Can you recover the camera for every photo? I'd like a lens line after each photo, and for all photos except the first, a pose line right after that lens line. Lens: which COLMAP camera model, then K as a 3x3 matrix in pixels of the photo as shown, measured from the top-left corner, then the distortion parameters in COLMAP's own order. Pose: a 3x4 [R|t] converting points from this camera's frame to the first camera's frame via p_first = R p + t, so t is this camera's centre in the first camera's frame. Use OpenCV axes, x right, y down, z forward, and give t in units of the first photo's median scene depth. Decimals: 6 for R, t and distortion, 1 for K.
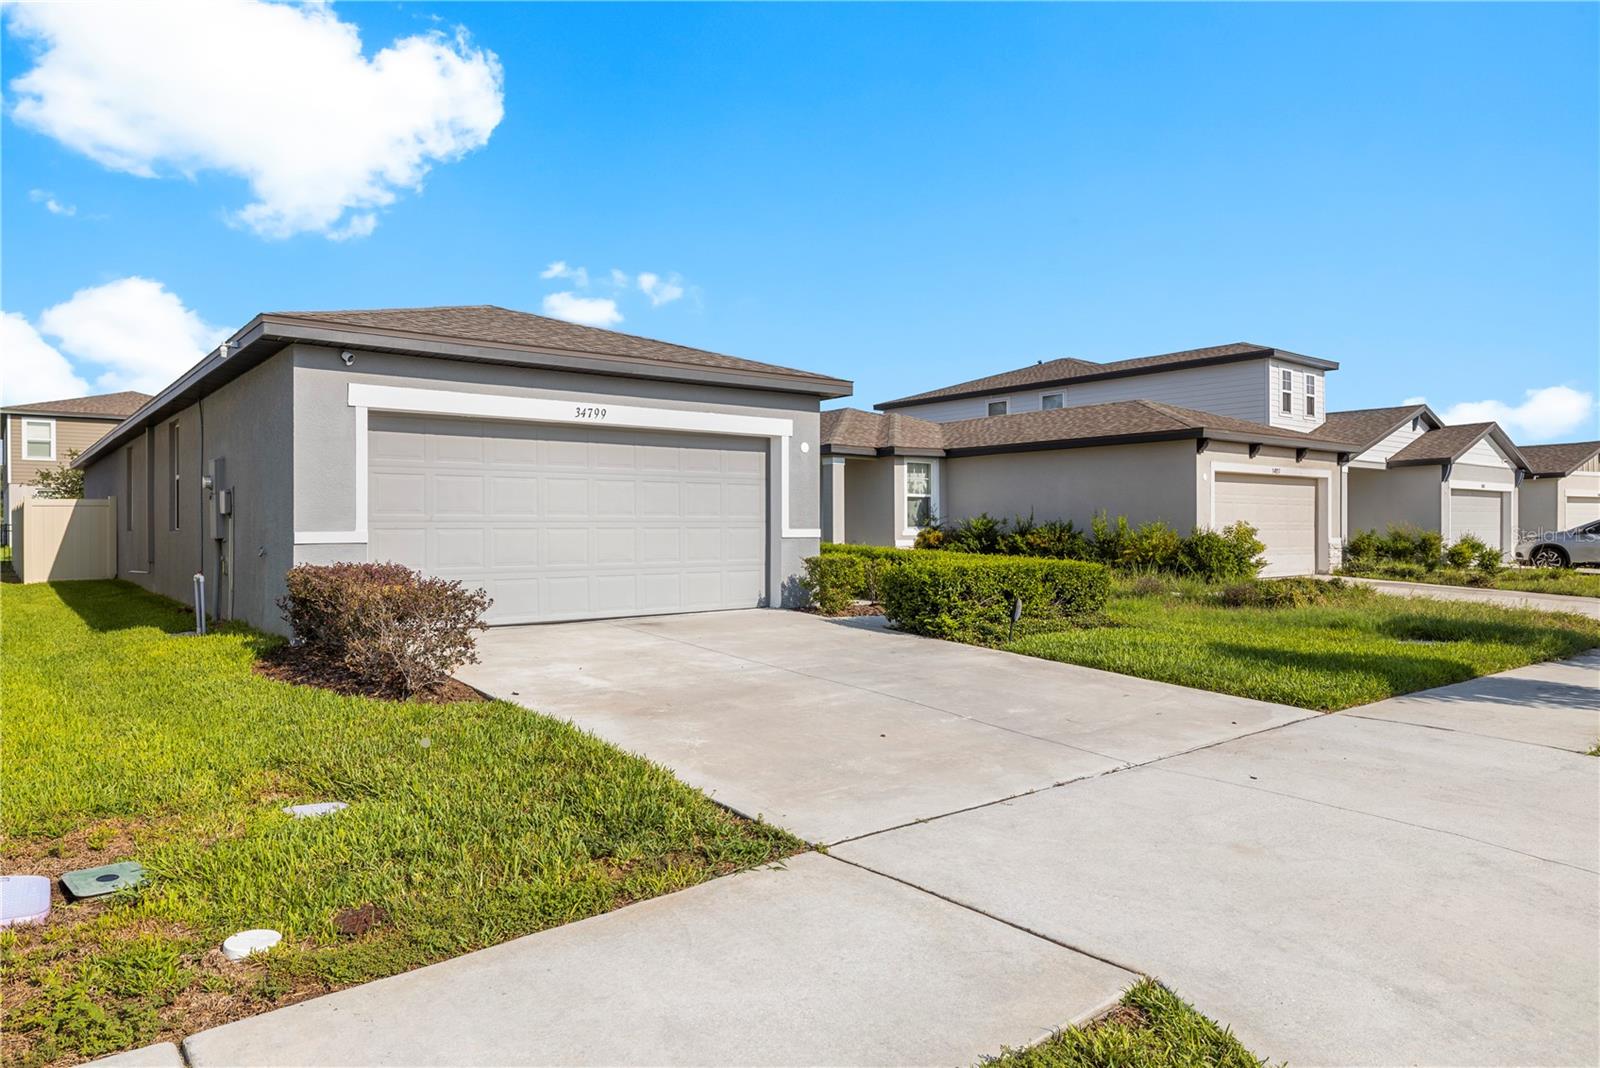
lens RADIAL K [[1007.9, 0, 806.8], [0, 1007.9, 539.8], [0, 0, 1]] dist [0.012798, 0.001536]
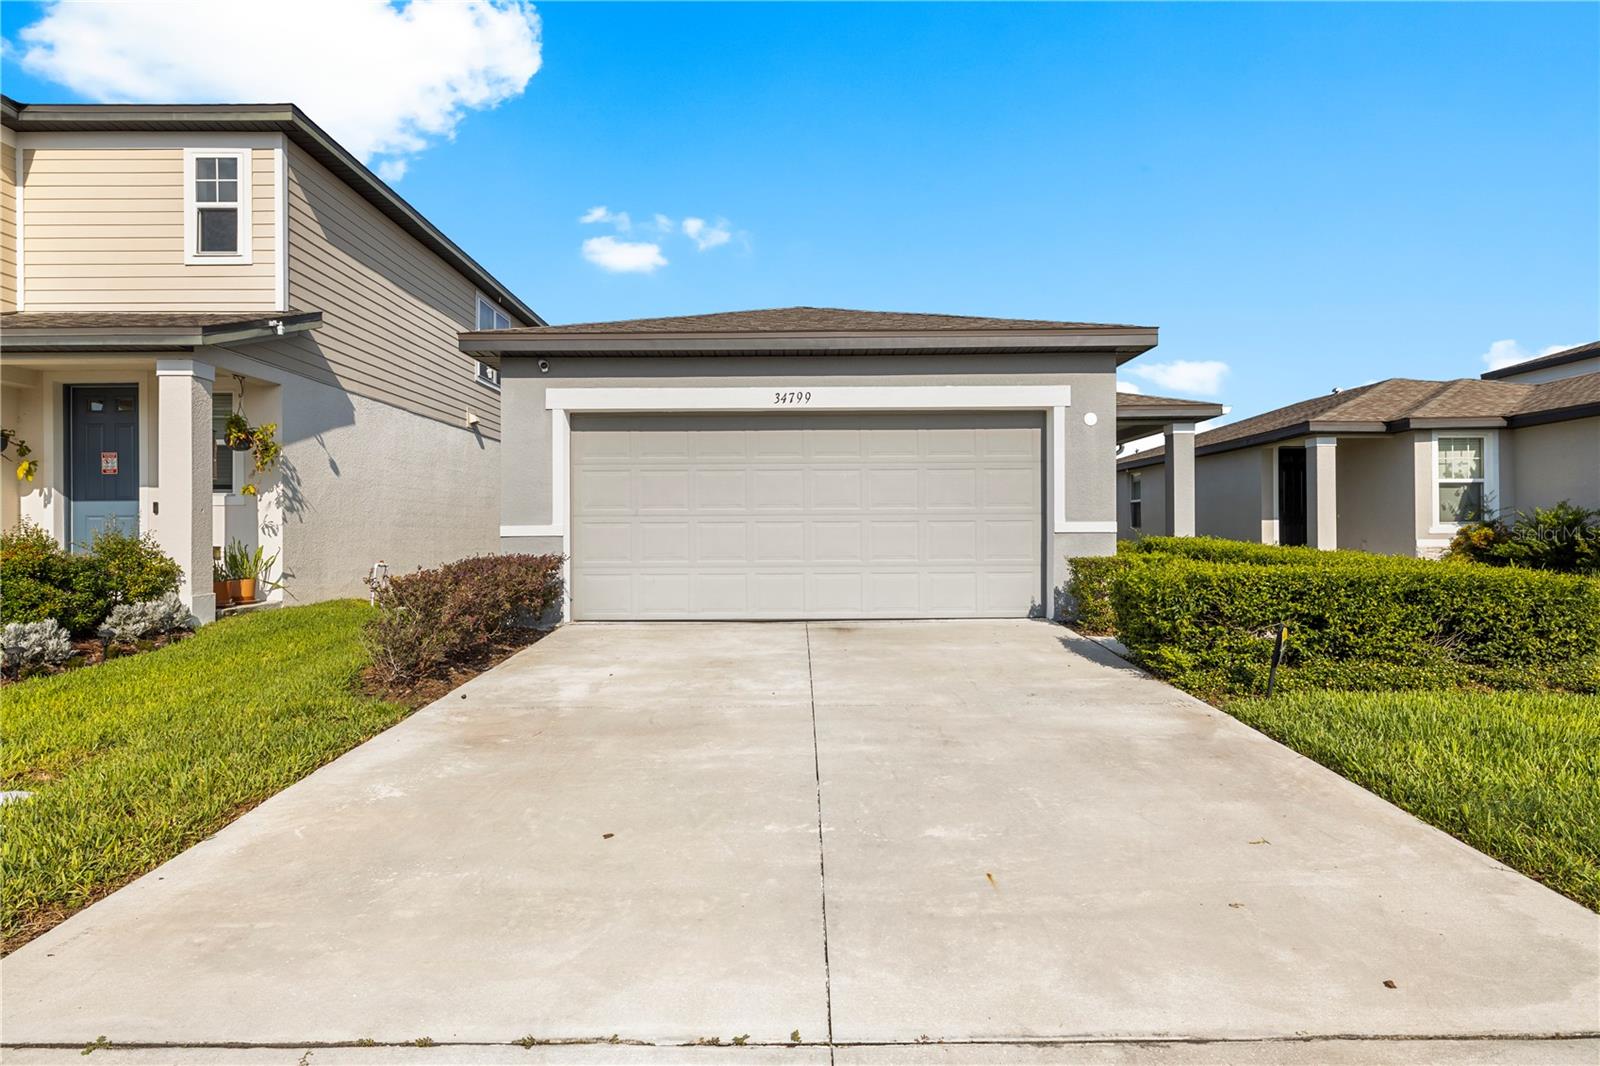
lens RADIAL K [[876.5, 0, 799.3], [0, 876.5, 529.8], [0, 0, 1]] dist [0.002131, -0.000753]
pose [[0.775824, -0.003234, -0.630941, 0.266849], [-0.004548, 0.999932, -0.010718, 0.004315], [0.630933, 0.011185, 0.775757, 0.336227]]
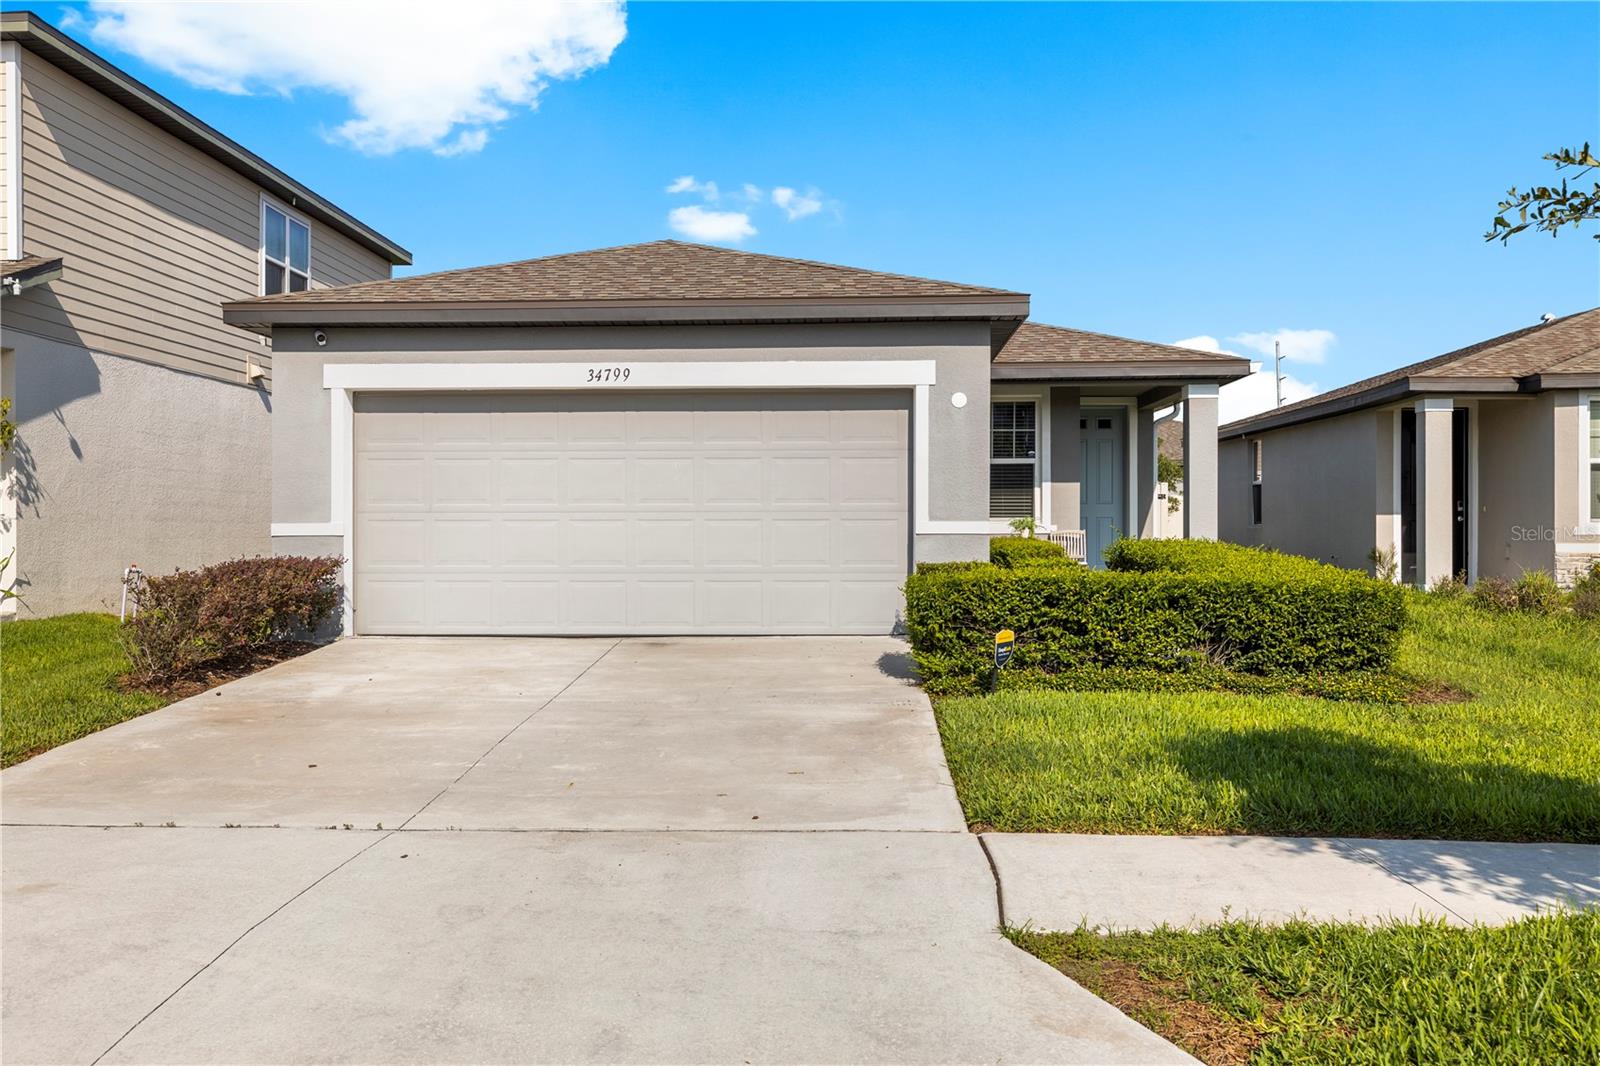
lens RADIAL K [[1583.3, 0, 805.6], [0, 1583.3, 534.4], [0, 0, 1]] dist [0.001637, 0.000000]
pose [[0.751313, 0.005502, -0.659923, 0.646092], [-0.008723, 0.999961, -0.001593, 0.000705], [0.659888, 0.006953, 0.751332, 0.147159]]
